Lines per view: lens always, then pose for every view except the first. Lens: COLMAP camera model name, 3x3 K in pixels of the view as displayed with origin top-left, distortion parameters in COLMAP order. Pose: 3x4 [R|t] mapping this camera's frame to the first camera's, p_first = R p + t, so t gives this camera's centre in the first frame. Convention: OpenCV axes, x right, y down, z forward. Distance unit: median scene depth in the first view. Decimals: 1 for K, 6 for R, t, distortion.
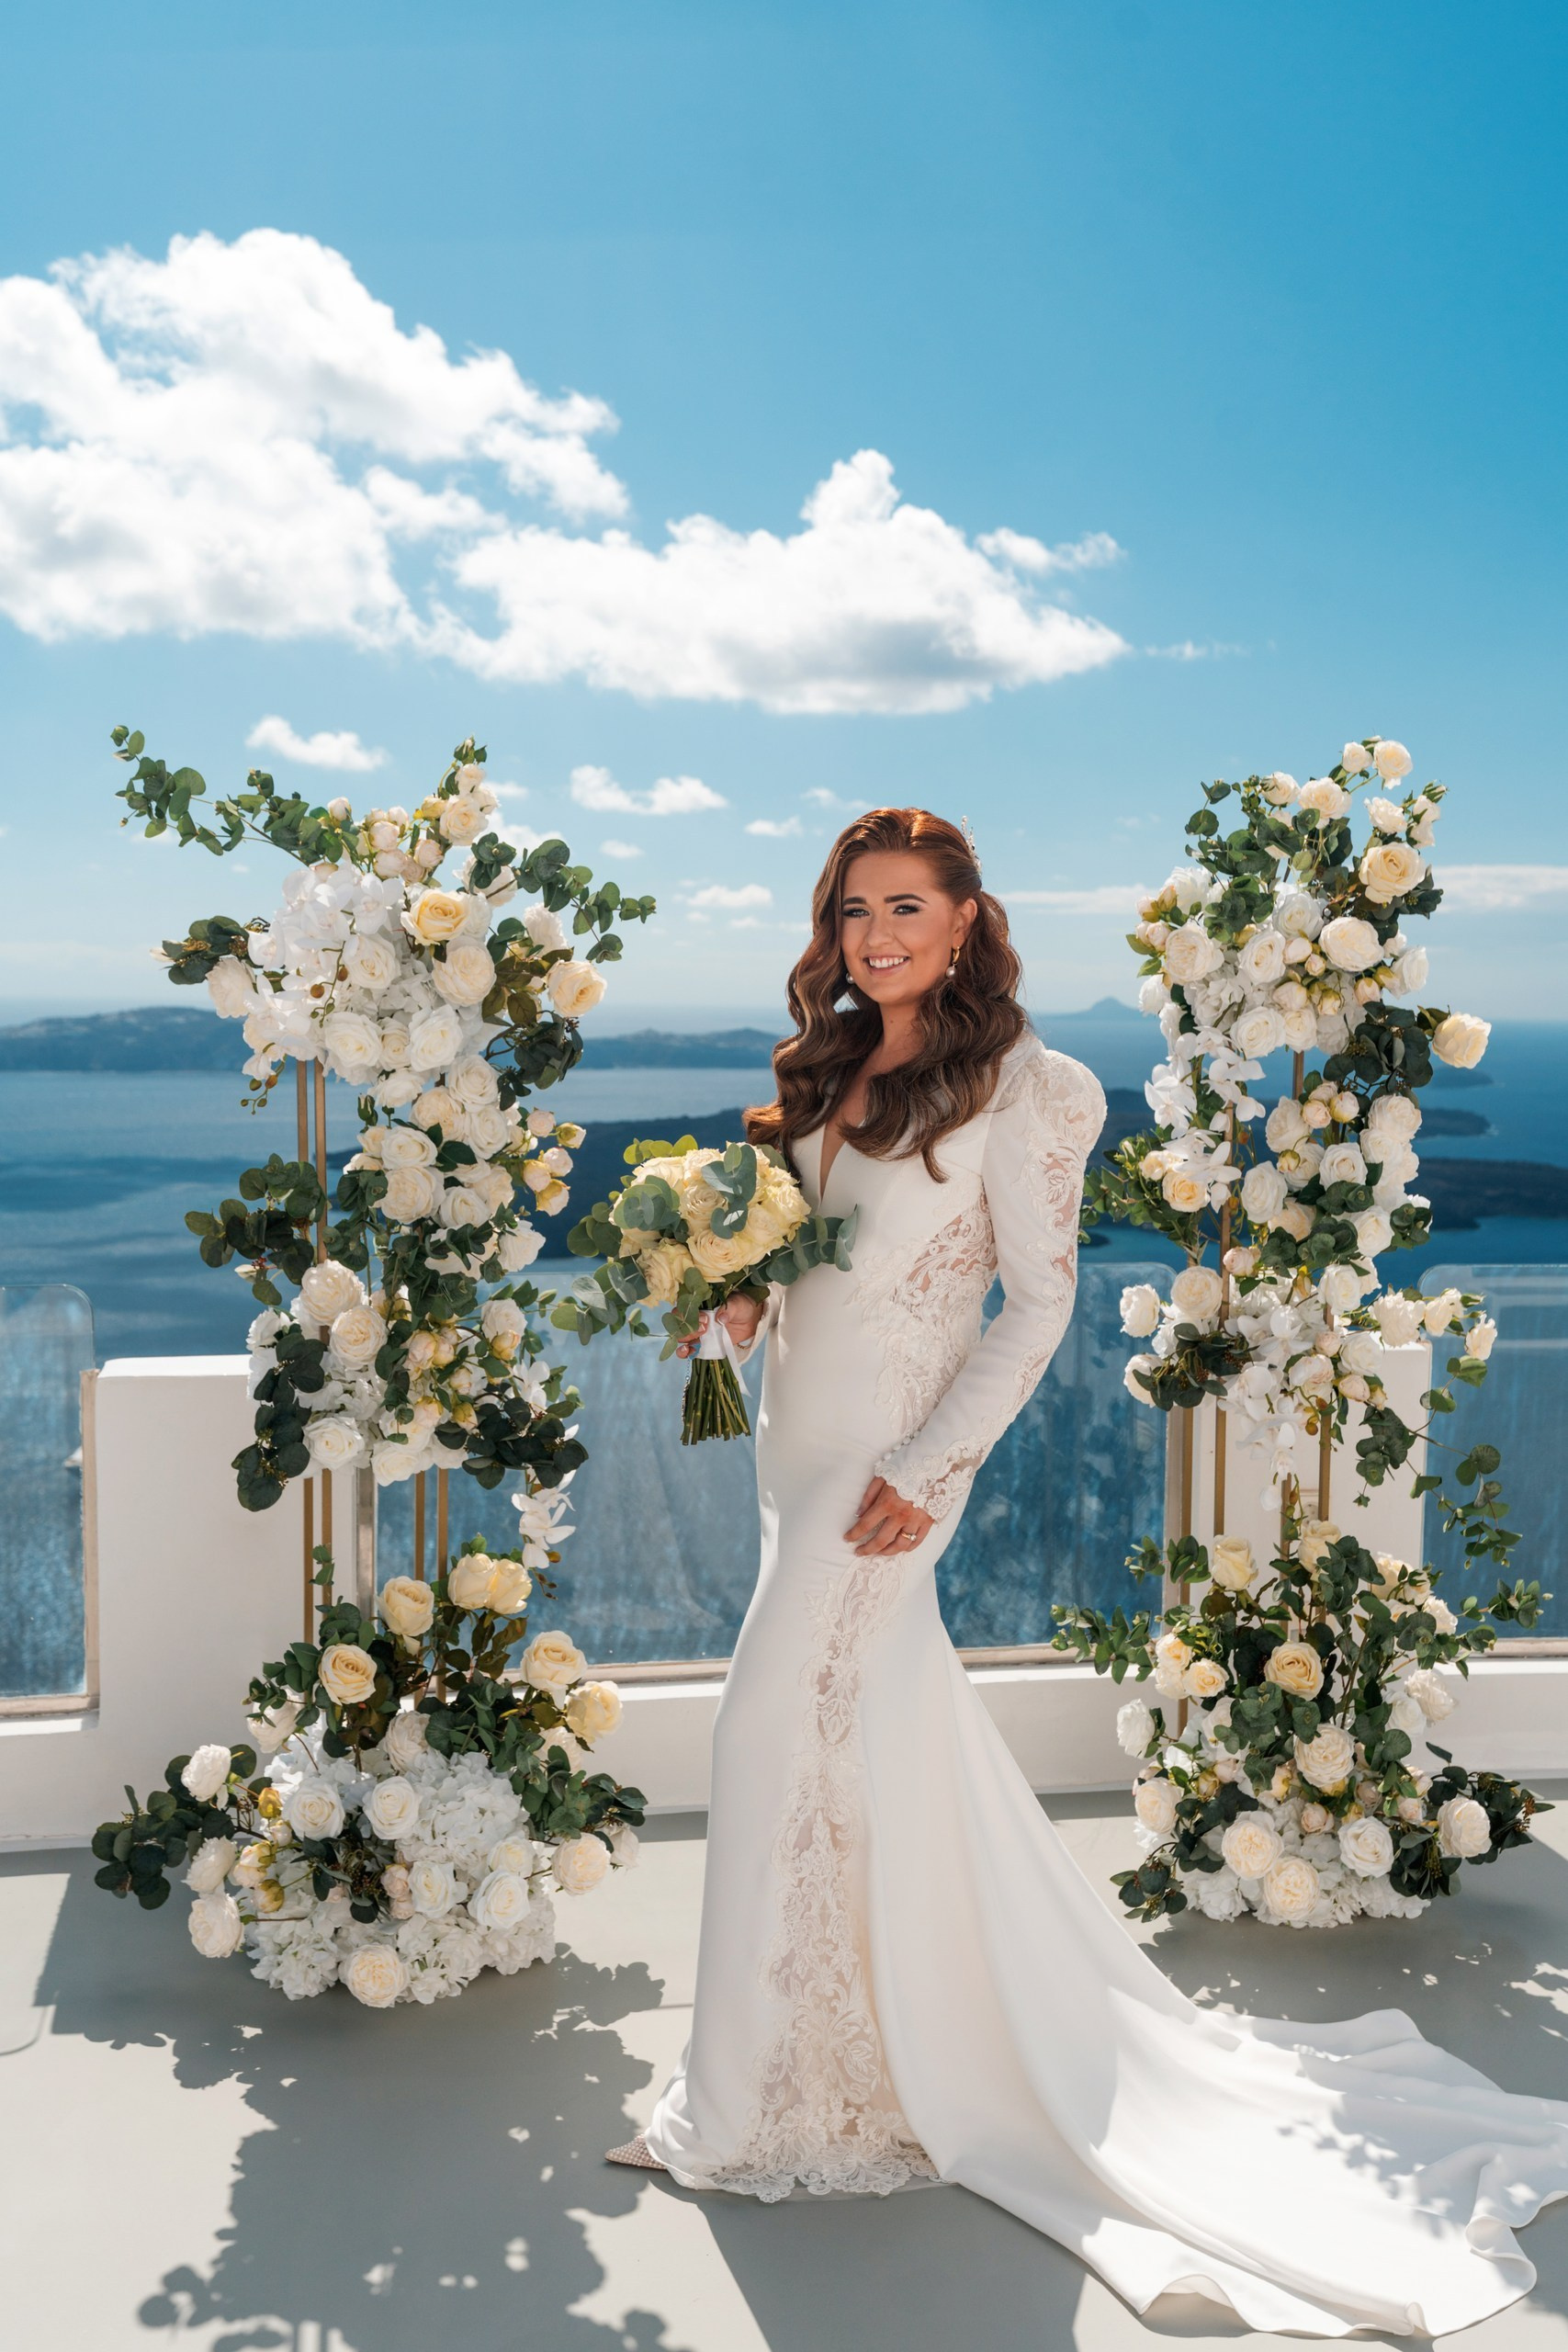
lens RADIAL K [[2406.4, 0, 735.1], [0, 2406.4, 1186.9], [0, 0, 1]] dist [0.017616, 0.000000]
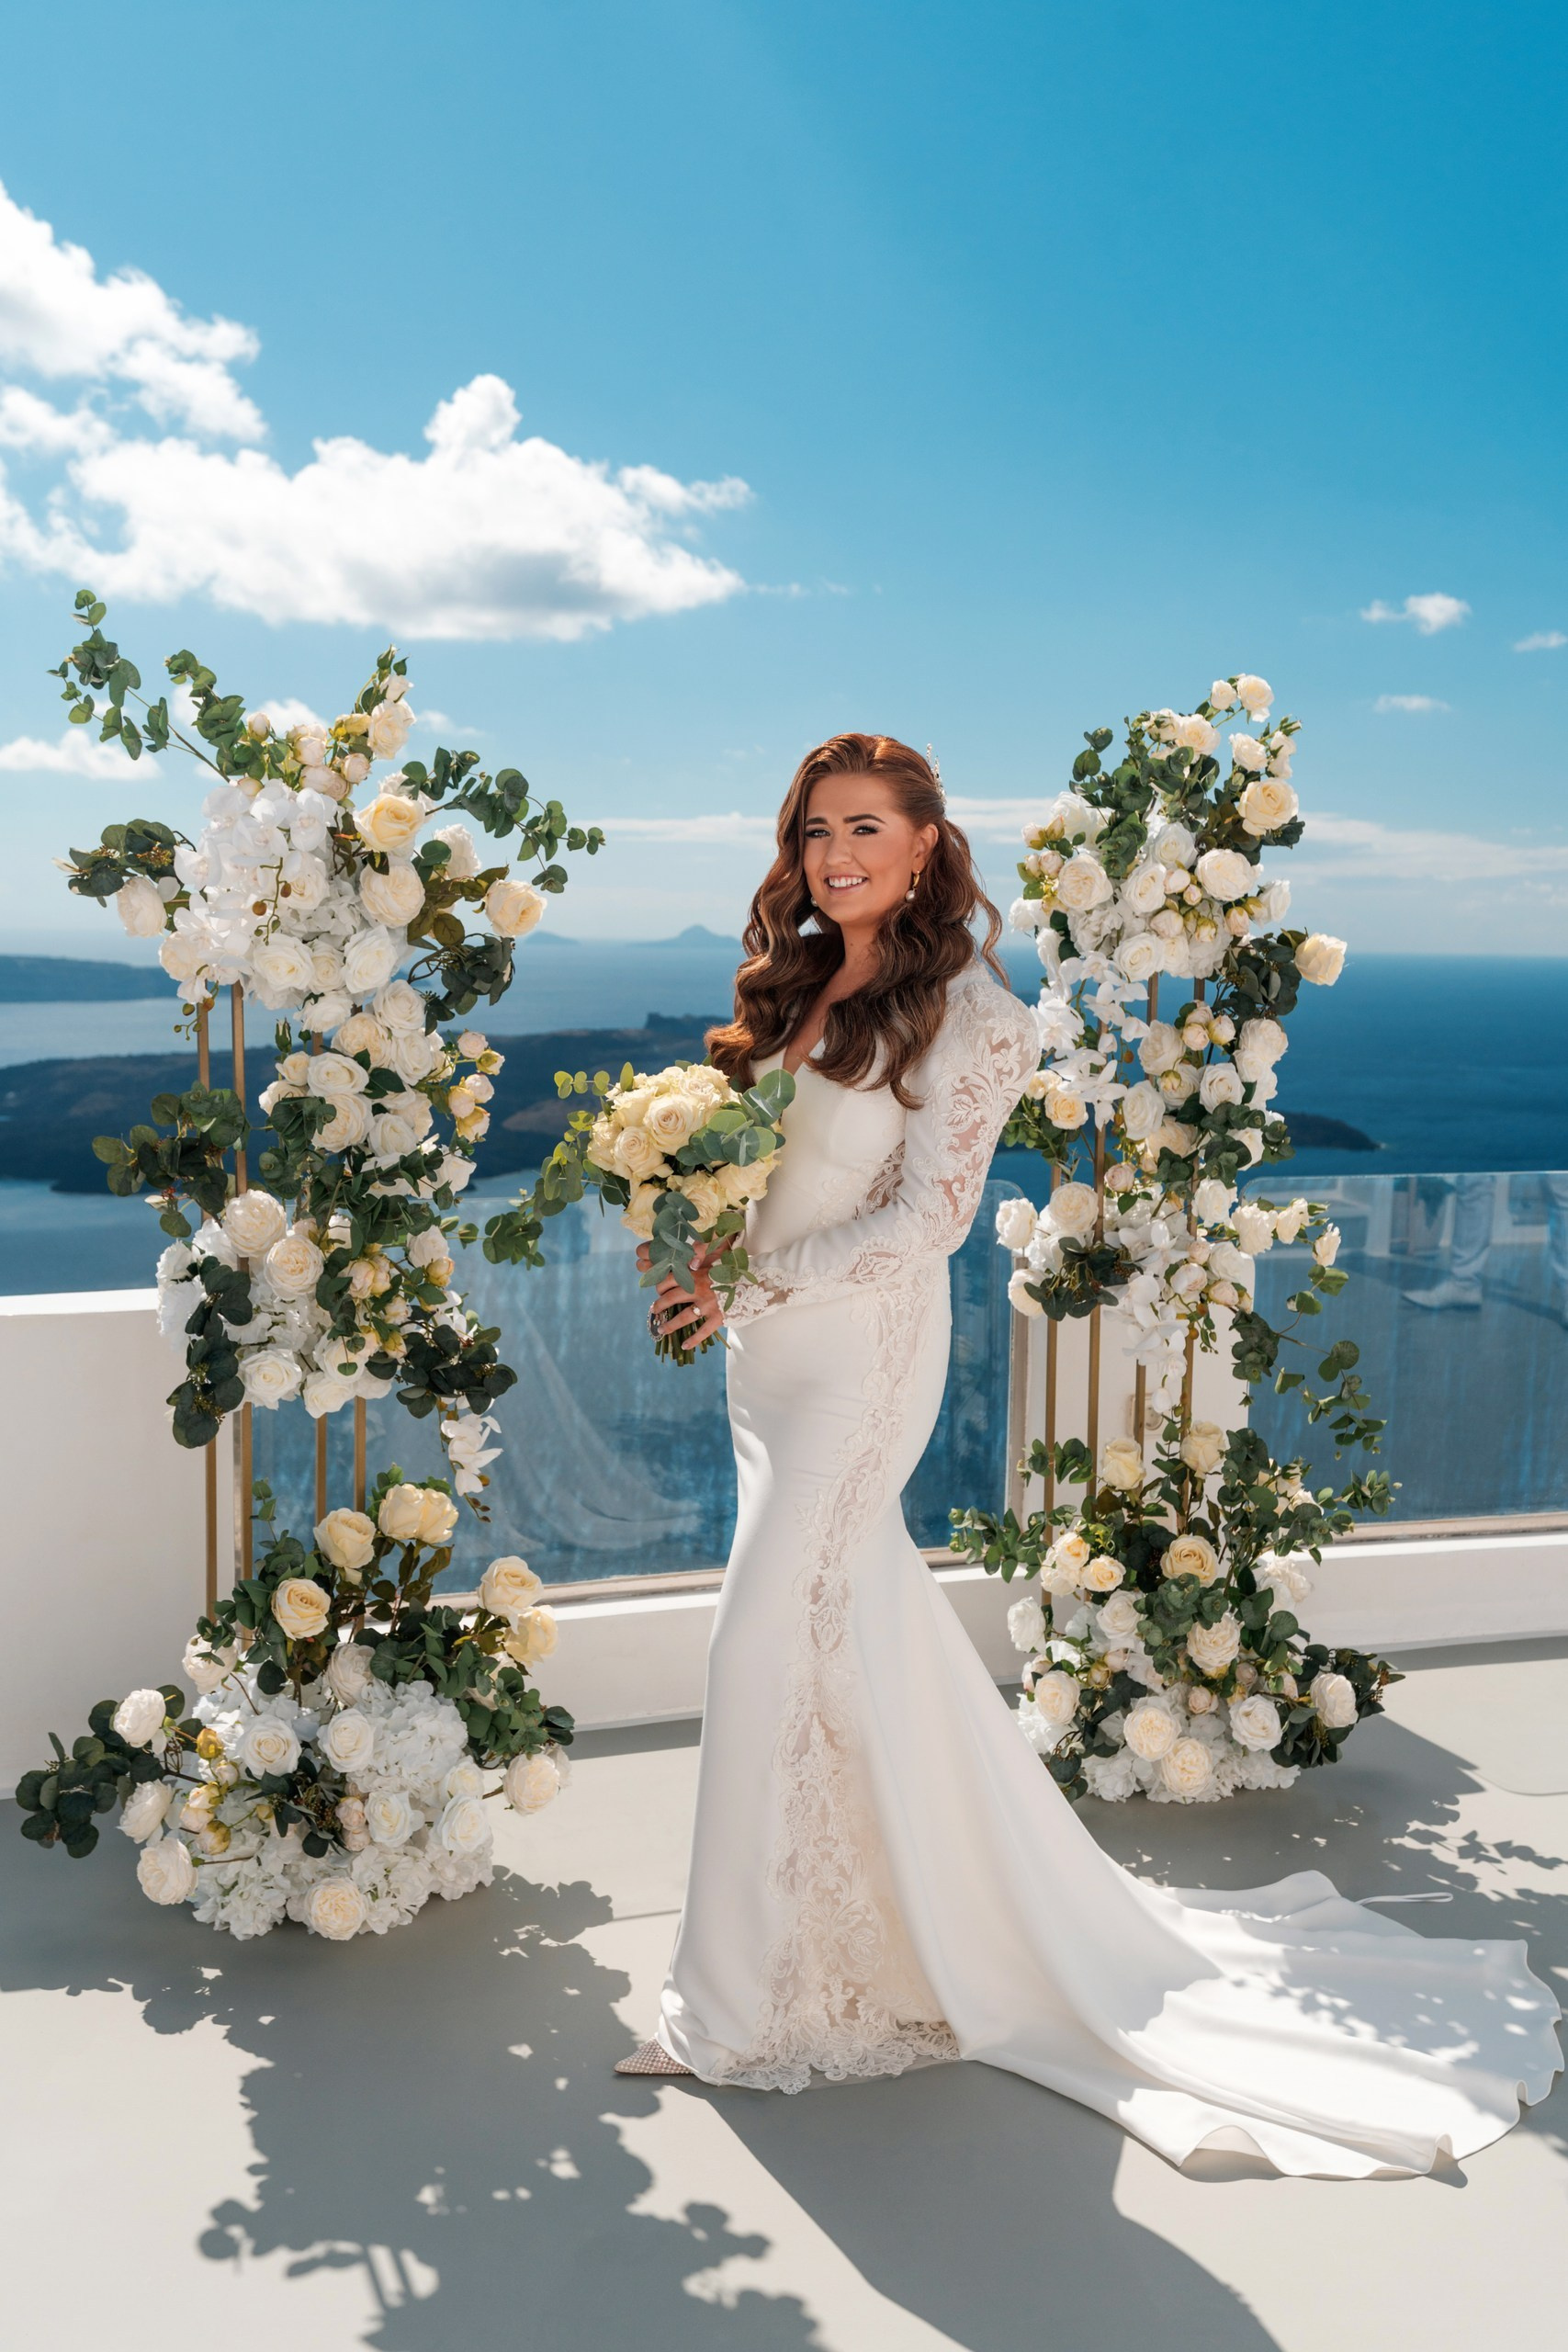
lens RADIAL K [[2406.4, 0, 732.1], [0, 2406.4, 1199.9], [0, 0, 1]] dist [0.017616, 0.000000]
pose [[0.982247, -0.017288, 0.186793, -0.159731], [0.011373, 0.999401, 0.032694, 0.004760], [-0.187247, -0.029989, 0.981855, 0.003723]]
